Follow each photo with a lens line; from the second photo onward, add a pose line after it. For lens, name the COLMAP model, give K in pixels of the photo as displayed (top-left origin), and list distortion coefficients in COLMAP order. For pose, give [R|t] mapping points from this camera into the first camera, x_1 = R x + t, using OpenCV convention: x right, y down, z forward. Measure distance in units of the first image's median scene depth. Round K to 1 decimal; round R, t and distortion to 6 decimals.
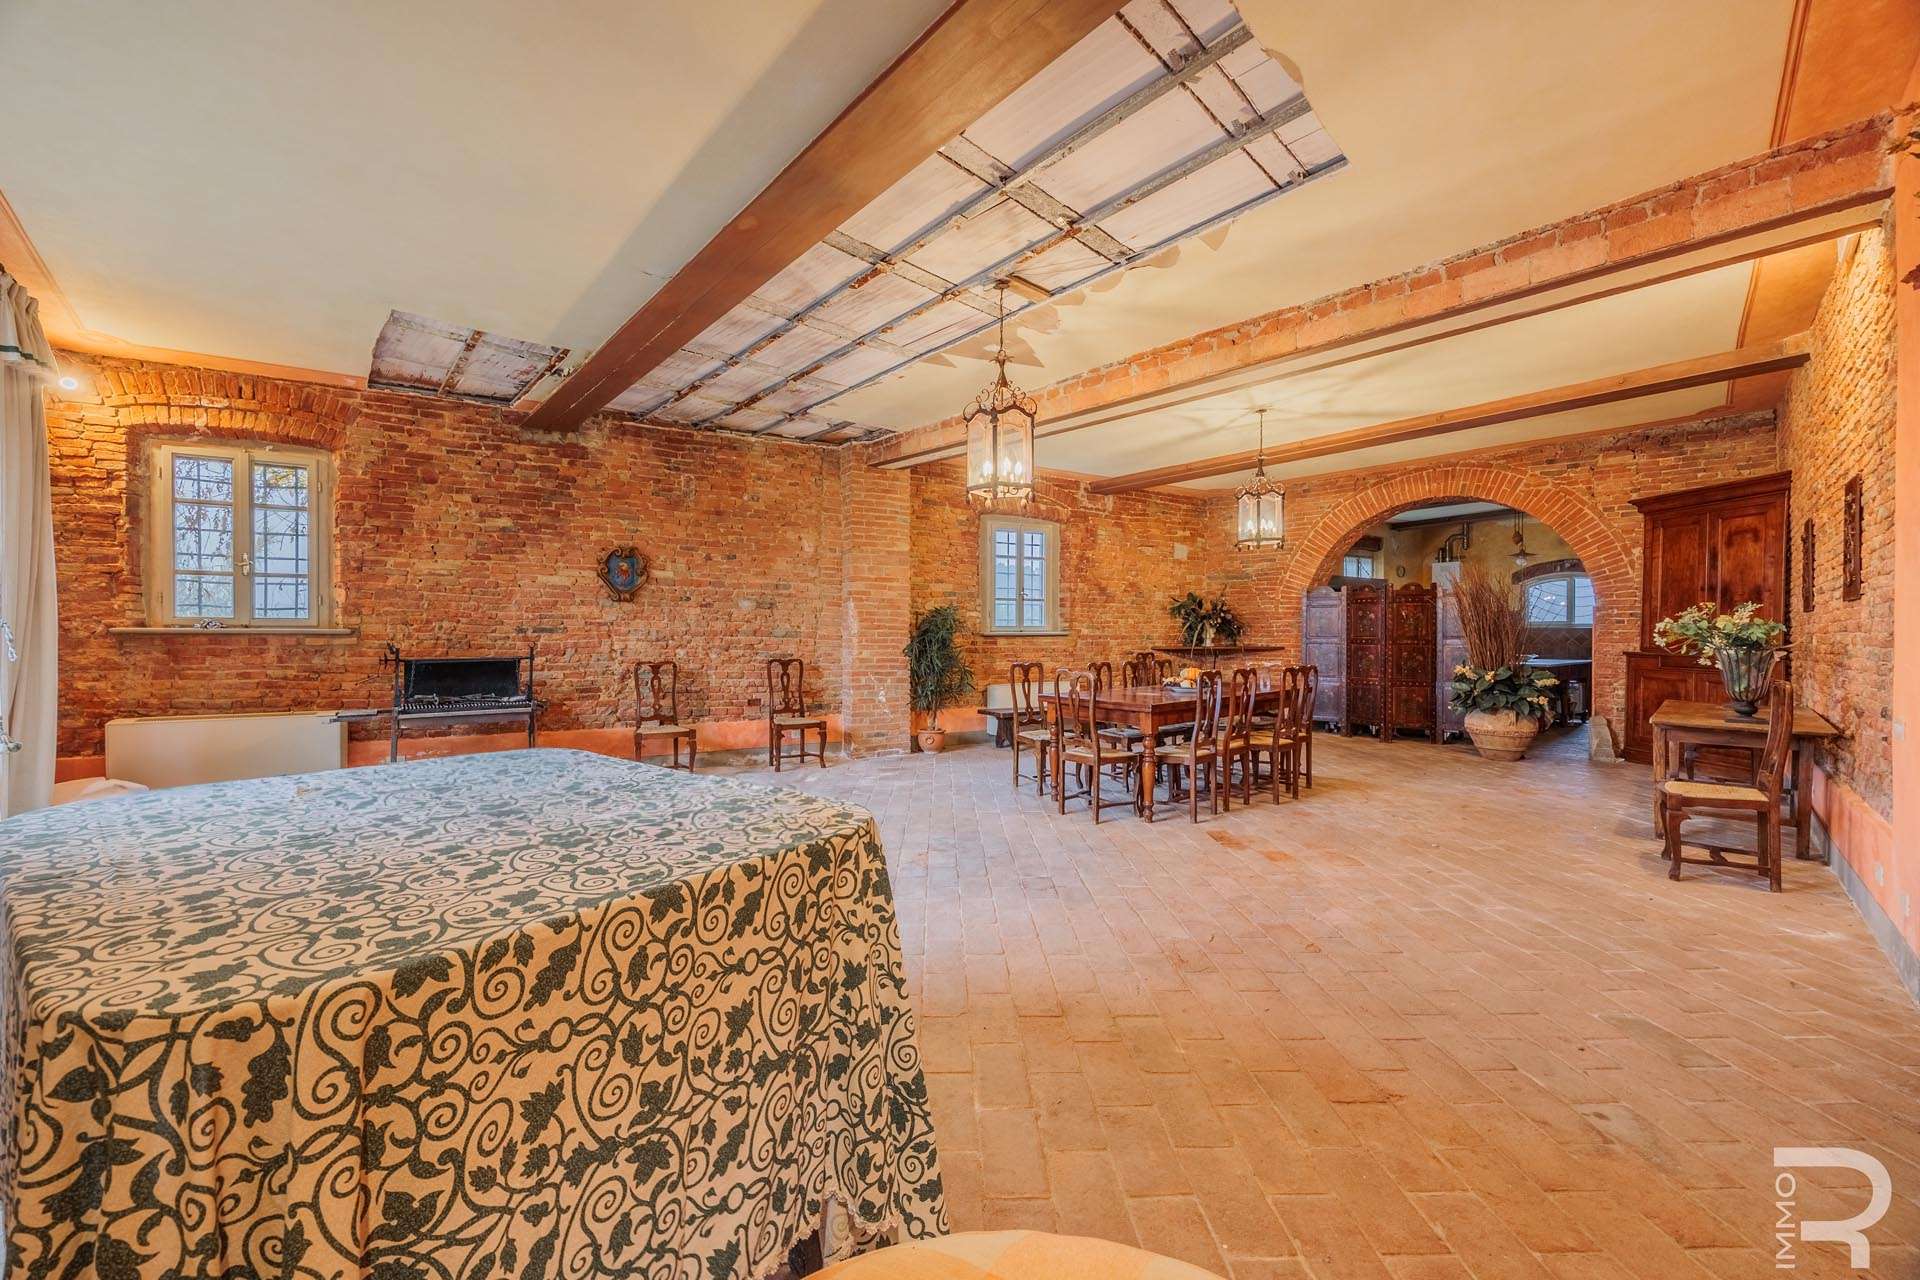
lens RADIAL K [[681.5, 0, 966.4], [0, 681.5, 636.0], [0, 0, 1]] dist [0.002126, -0.000283]
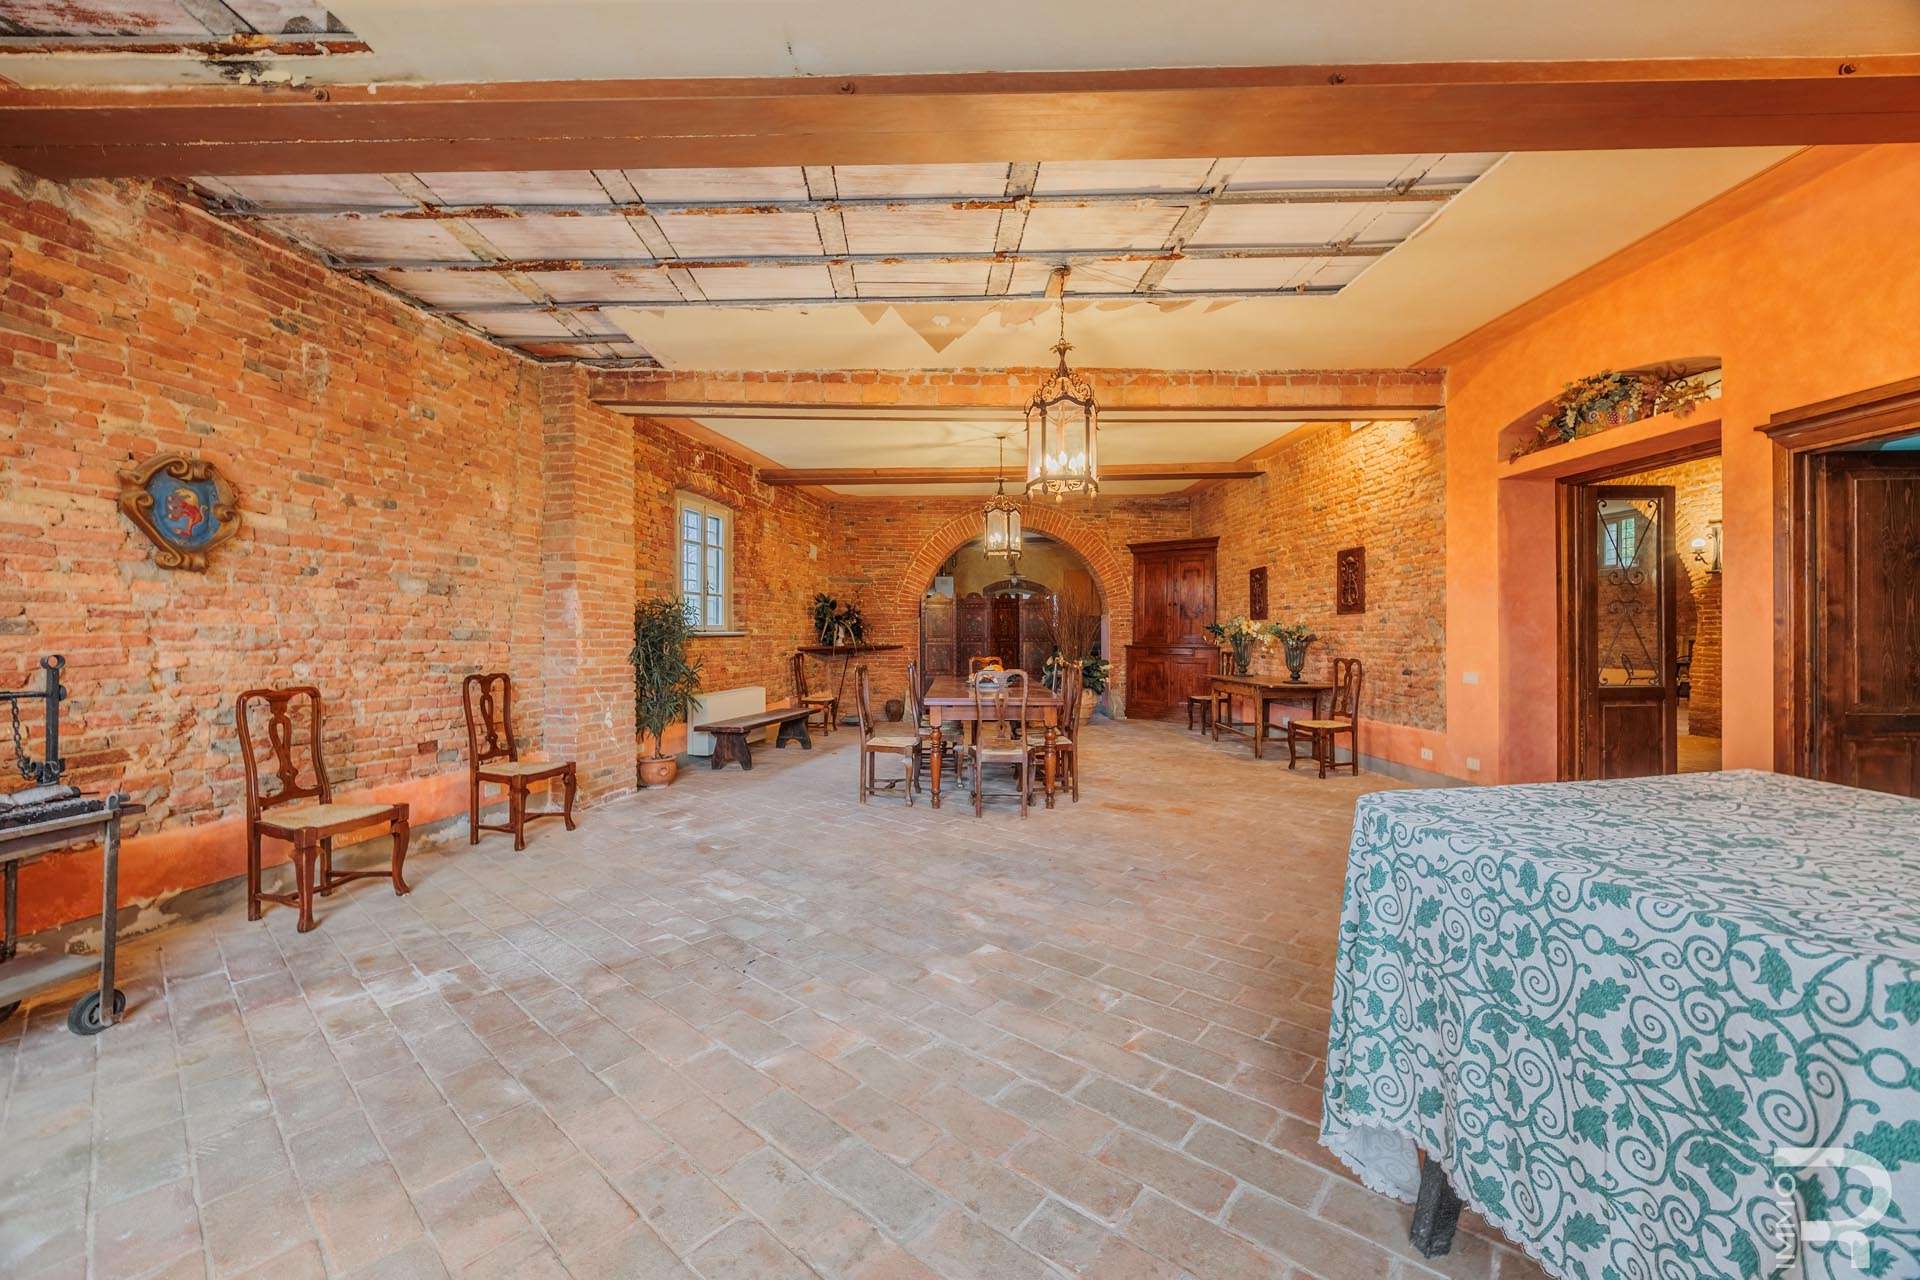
lens RADIAL K [[681.5, 0, 959.3], [0, 681.5, 636.0], [0, 0, 1]] dist [0.002126, -0.000283]
pose [[0.709458, -0.004641, 0.704733, -0.419769], [0.005373, 0.999985, 0.001177, -0.000570], [-0.704727, 0.002951, 0.709472, 0.240069]]
